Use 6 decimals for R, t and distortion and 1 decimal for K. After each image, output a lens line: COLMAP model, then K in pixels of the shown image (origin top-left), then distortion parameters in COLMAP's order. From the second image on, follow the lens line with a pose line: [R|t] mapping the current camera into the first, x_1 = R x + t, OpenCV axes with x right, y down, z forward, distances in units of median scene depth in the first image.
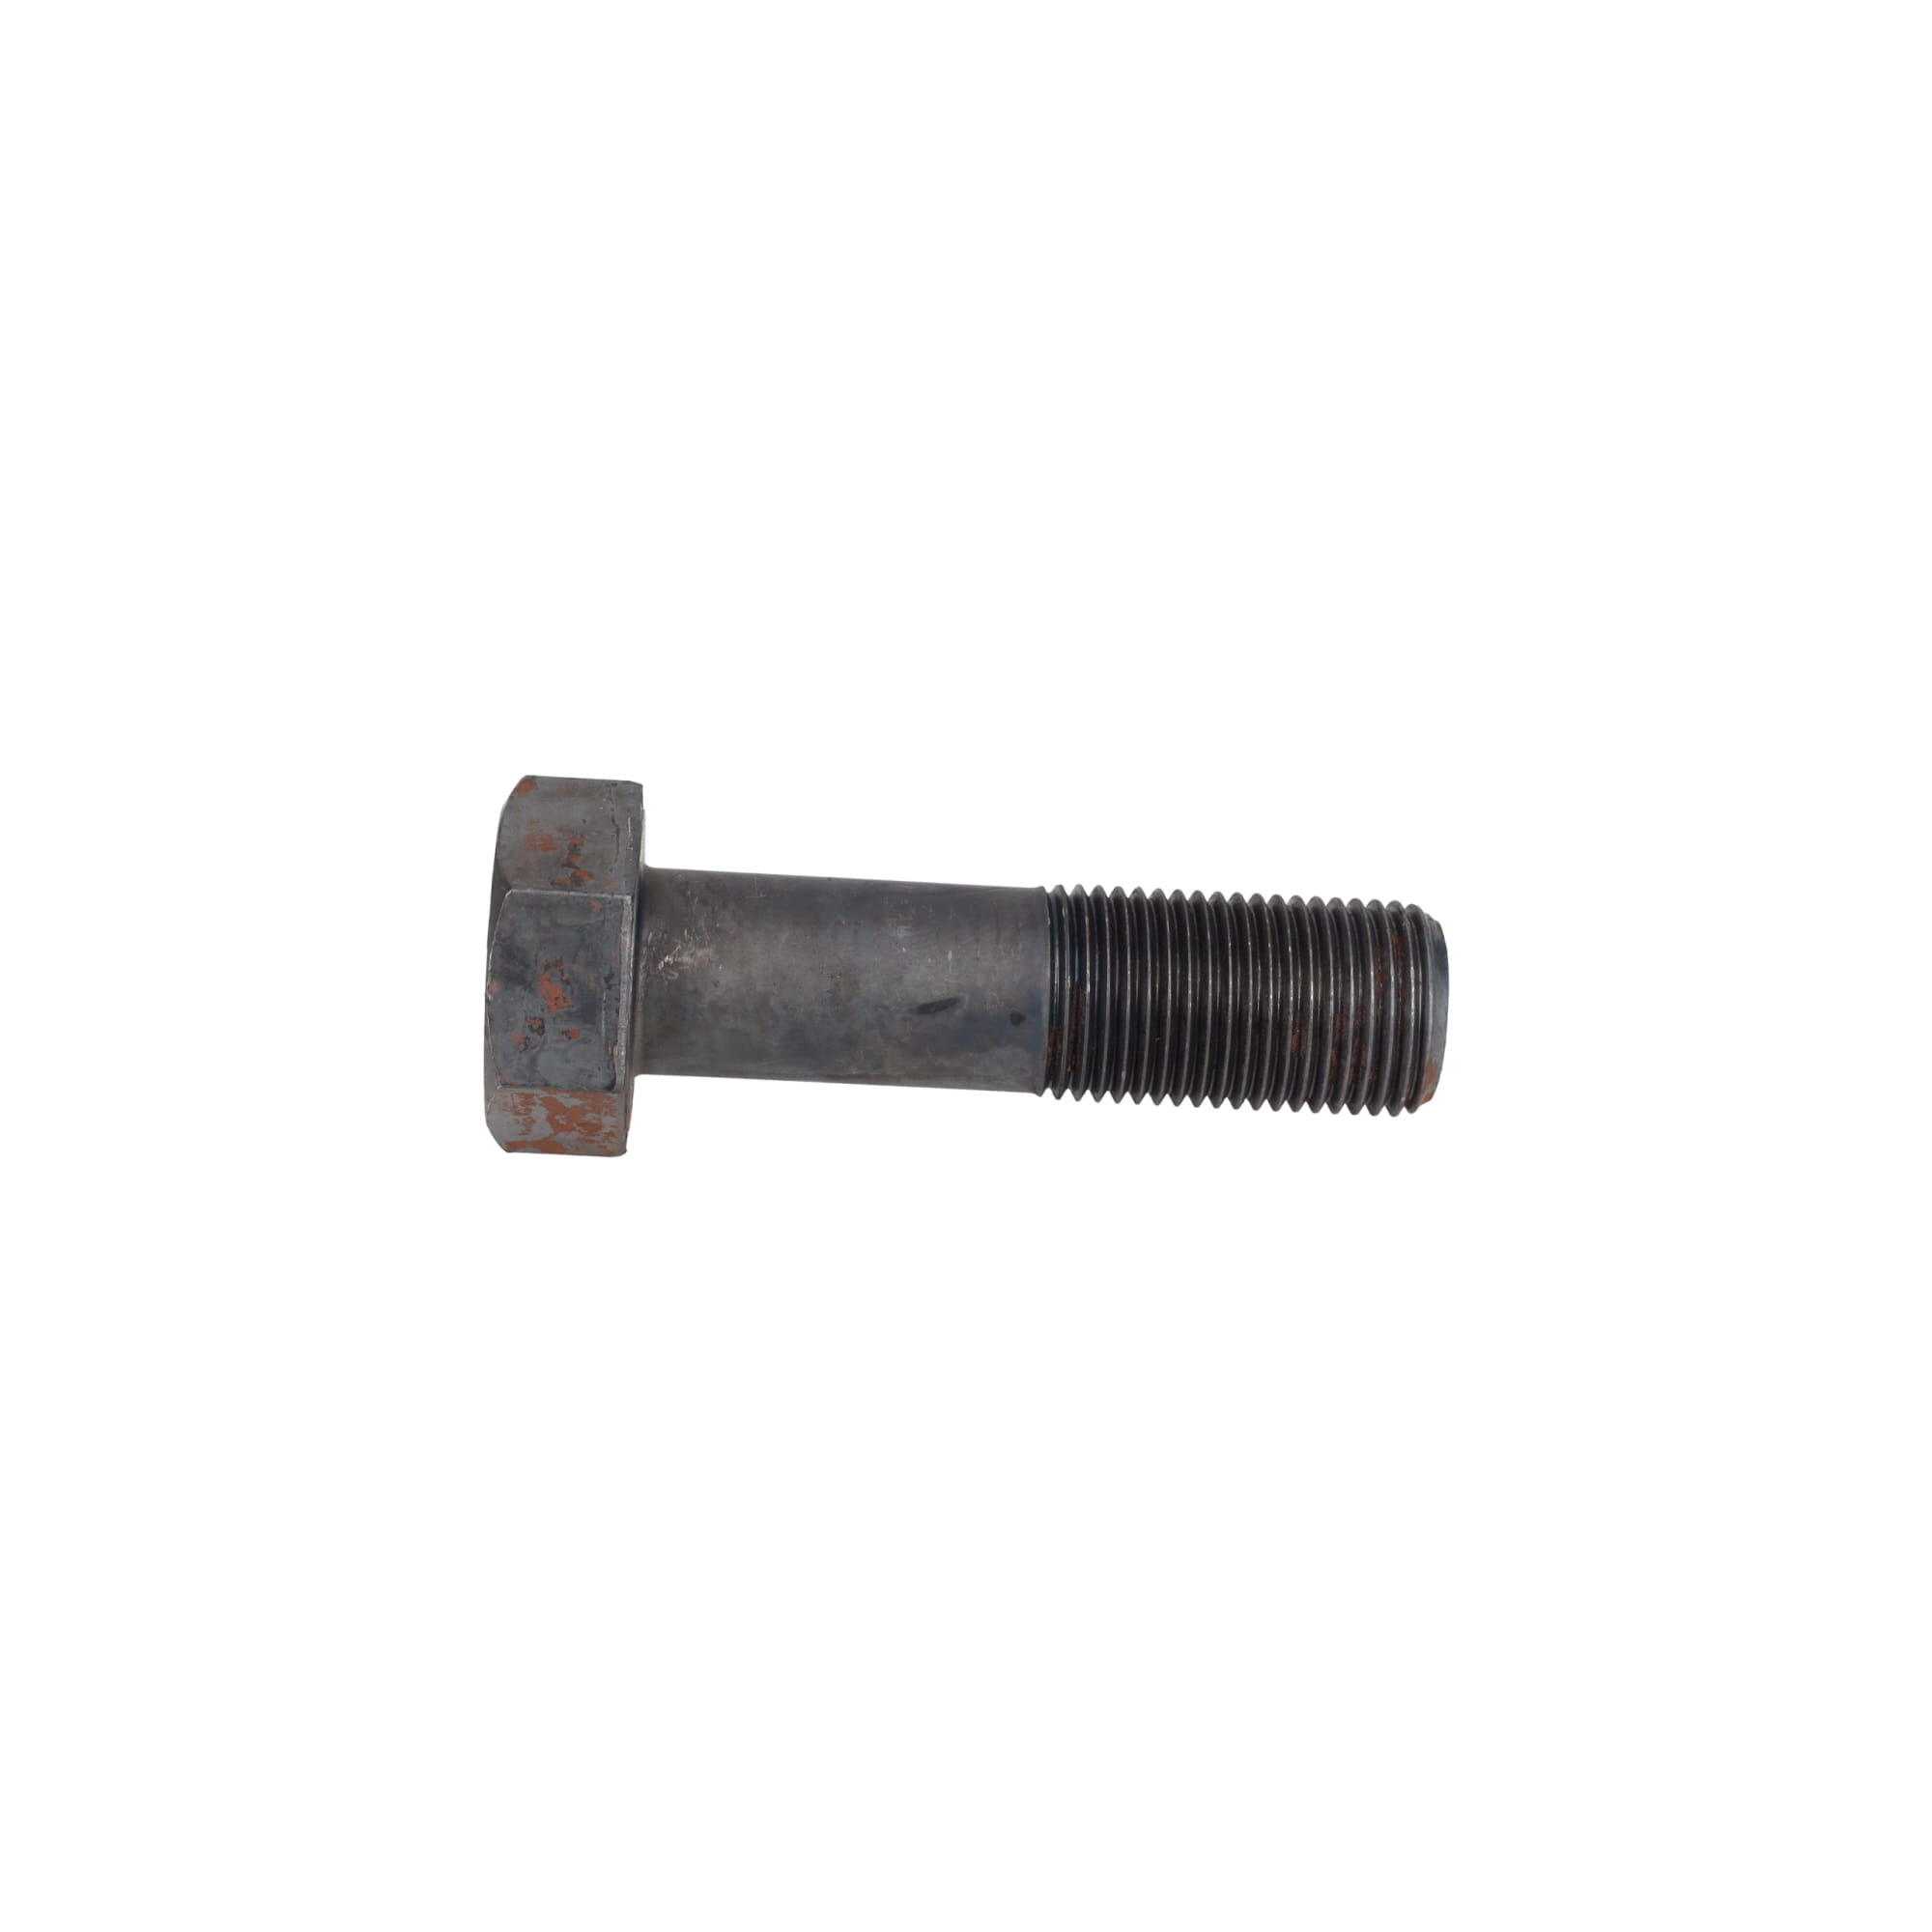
lens RADIAL K [[4226.4, 0, 968.8], [0, 4226.4, 962.1], [0, 0, 1]] dist [0.551262, 0.000000]
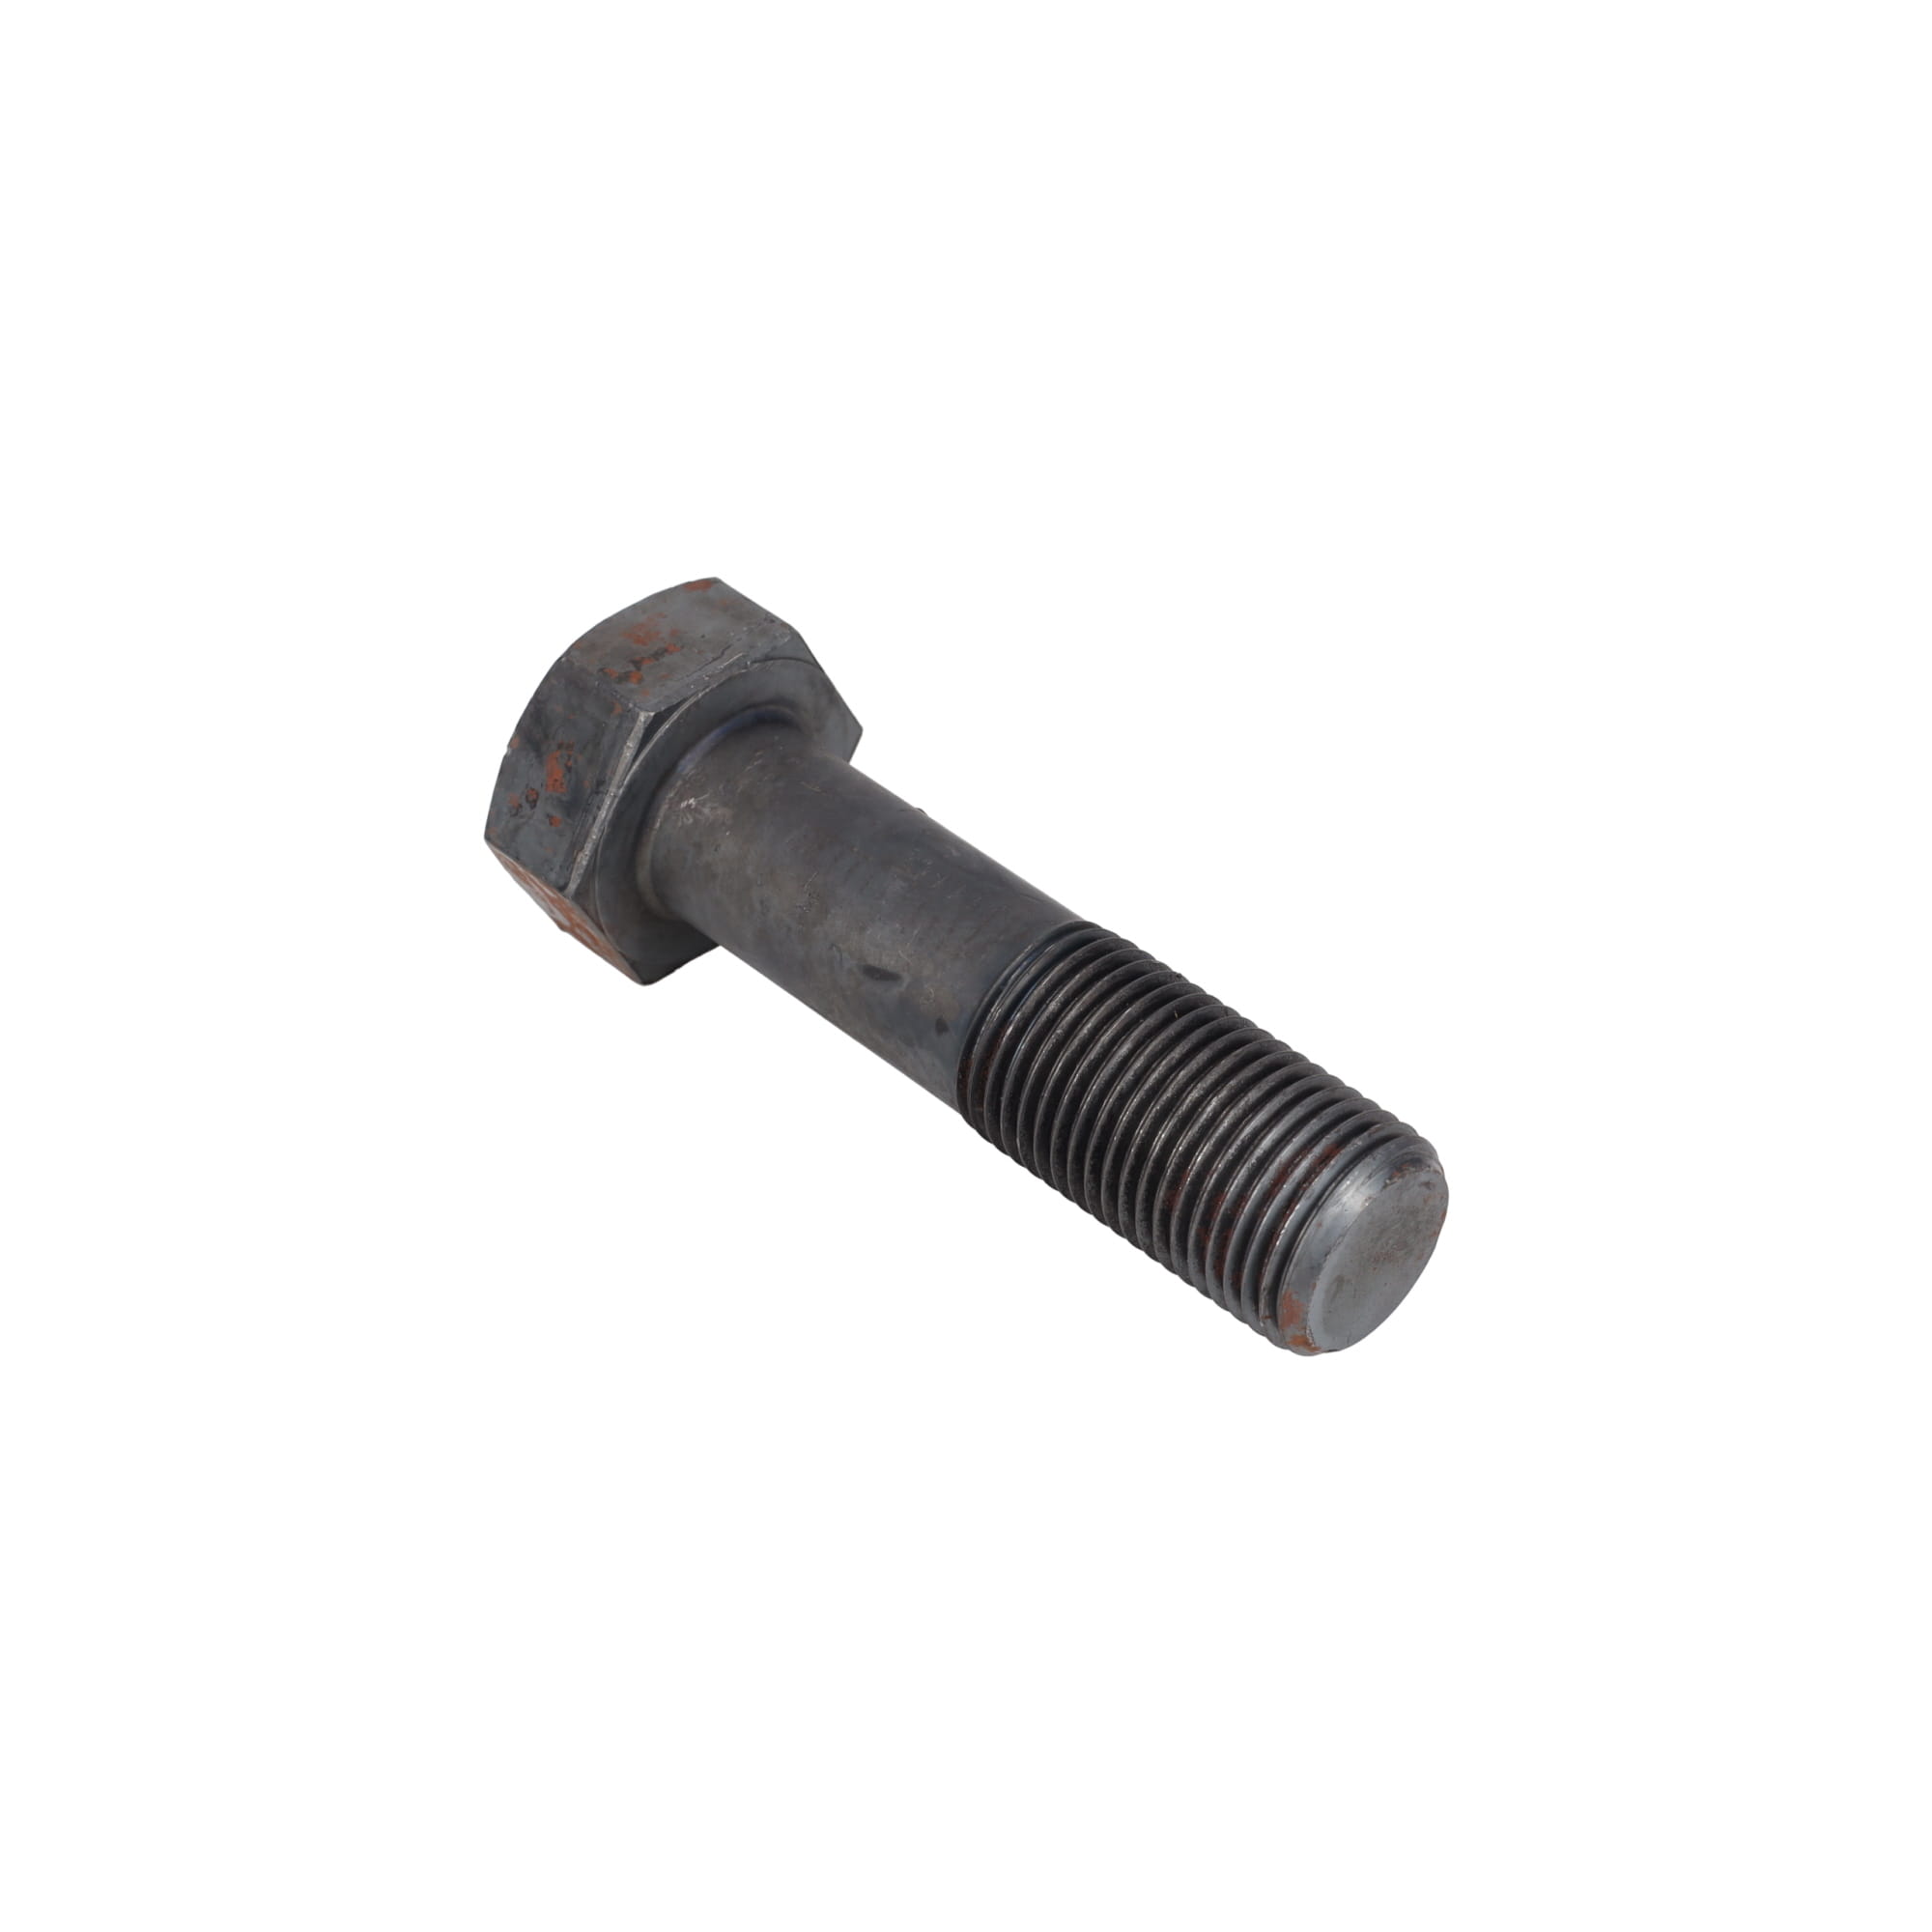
lens RADIAL K [[4226.4, 0, 964.1], [0, 4226.4, 968.6], [0, 0, 1]] dist [0.551262, 0.000000]
pose [[0.712843, 0.438351, -0.547451, 0.502642], [-0.432564, 0.889243, 0.148781, -0.133675], [0.552035, 0.130750, 0.823505, 0.263143]]
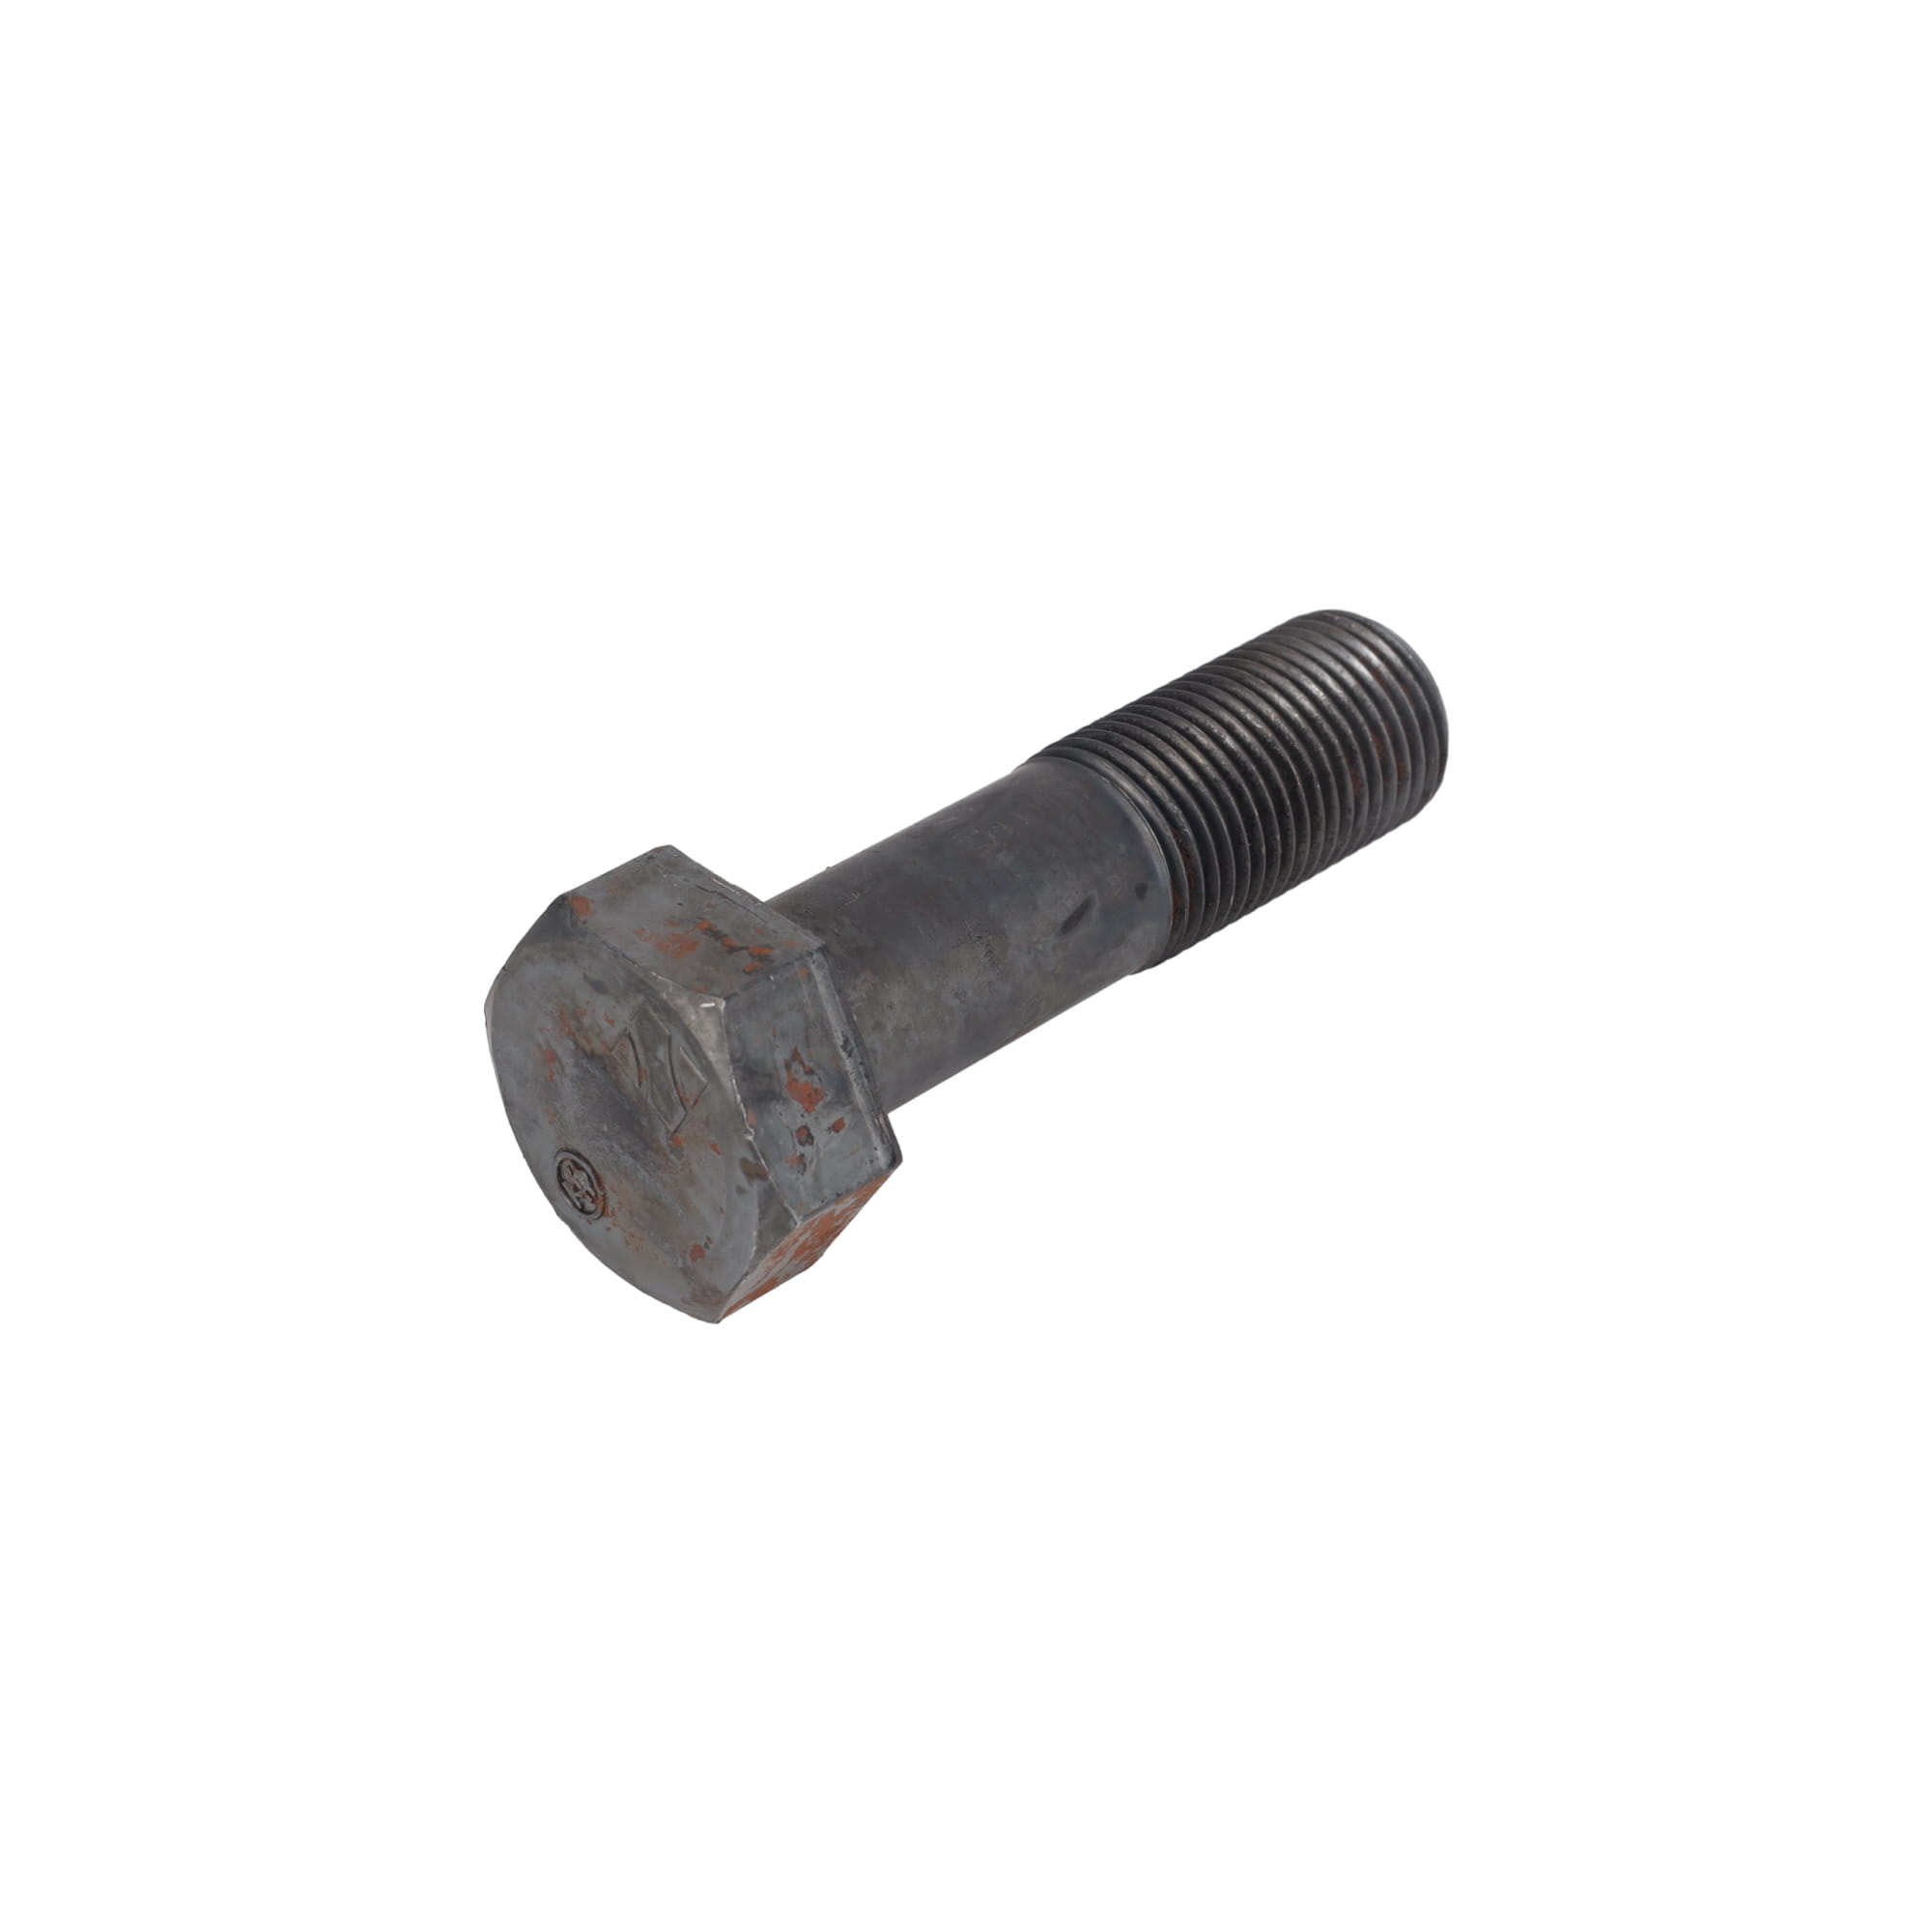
lens RADIAL K [[4226.4, 0, 965.3], [0, 4226.4, 967.9], [0, 0, 1]] dist [0.551262, 0.000000]
pose [[0.712568, -0.444635, 0.542721, -0.502749], [0.431357, 0.887713, 0.160924, -0.130712], [-0.553333, 0.119437, 0.824353, 0.296028]]
